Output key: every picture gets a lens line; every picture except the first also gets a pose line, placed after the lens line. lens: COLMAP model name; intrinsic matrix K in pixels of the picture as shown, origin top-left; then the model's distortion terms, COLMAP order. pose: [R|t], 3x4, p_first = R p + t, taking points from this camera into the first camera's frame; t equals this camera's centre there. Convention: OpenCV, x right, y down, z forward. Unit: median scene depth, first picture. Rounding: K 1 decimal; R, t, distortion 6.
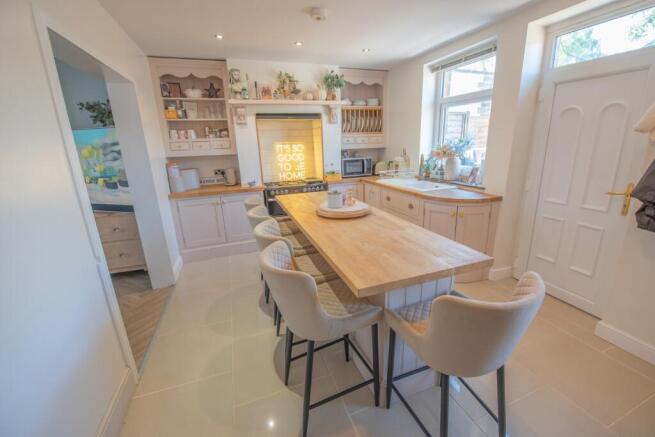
lens RADIAL K [[274.0, 0, 327.5], [0, 274.0, 218.5], [0, 0, 1]] dist [-0.001474, 0.000025]
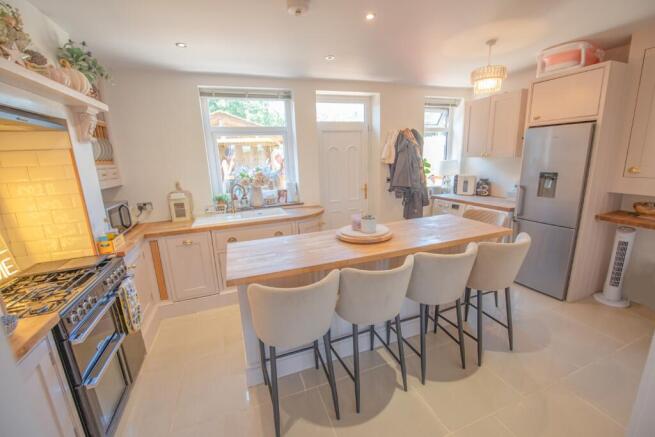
lens RADIAL K [[274.0, 0, 327.5], [0, 274.0, 218.5], [0, 0, 1]] dist [-0.001474, 0.000025]
pose [[-0.009817, -0.196016, 0.980552, -0.540123], [0.309349, 0.931899, 0.189387, -0.191510], [-0.950898, 0.305192, 0.051489, 0.644127]]
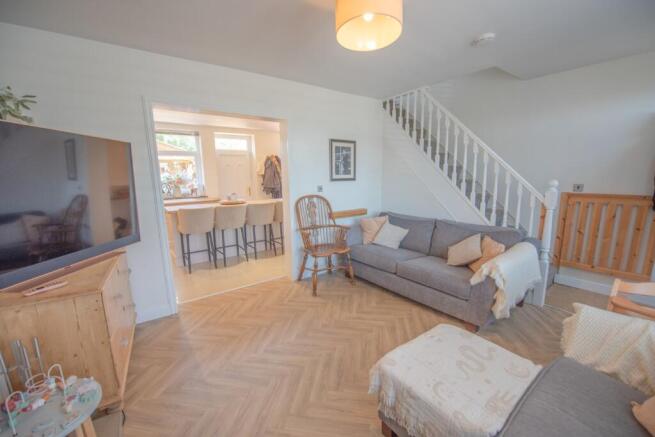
lens RADIAL K [[274.0, 0, 327.5], [0, 274.0, 218.5], [0, 0, 1]] dist [-0.001474, 0.000025]
pose [[-0.279371, -0.119640, 0.952700, -1.335619], [0.285470, 0.936992, 0.201379, -0.087731], [-0.916765, 0.328227, -0.227615, 0.521540]]
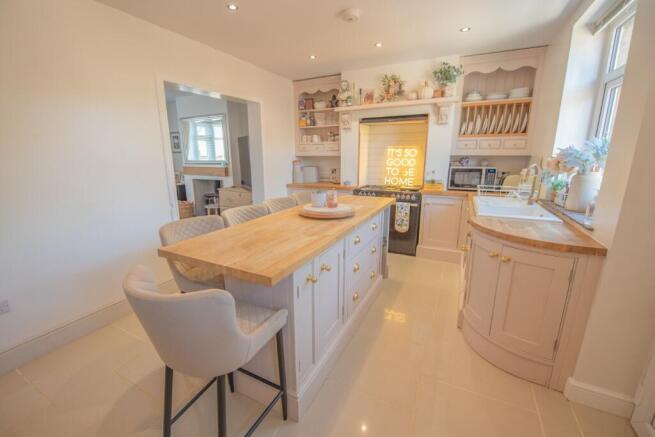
lens RADIAL K [[274.0, 0, 327.5], [0, 274.0, 218.5], [0, 0, 1]] dist [-0.001474, 0.000025]
pose [[0.680567, 0.194775, -0.706323, 0.468969], [-0.213238, 0.974942, 0.063387, -0.043641], [0.700969, 0.107476, 0.705047, 0.197885]]
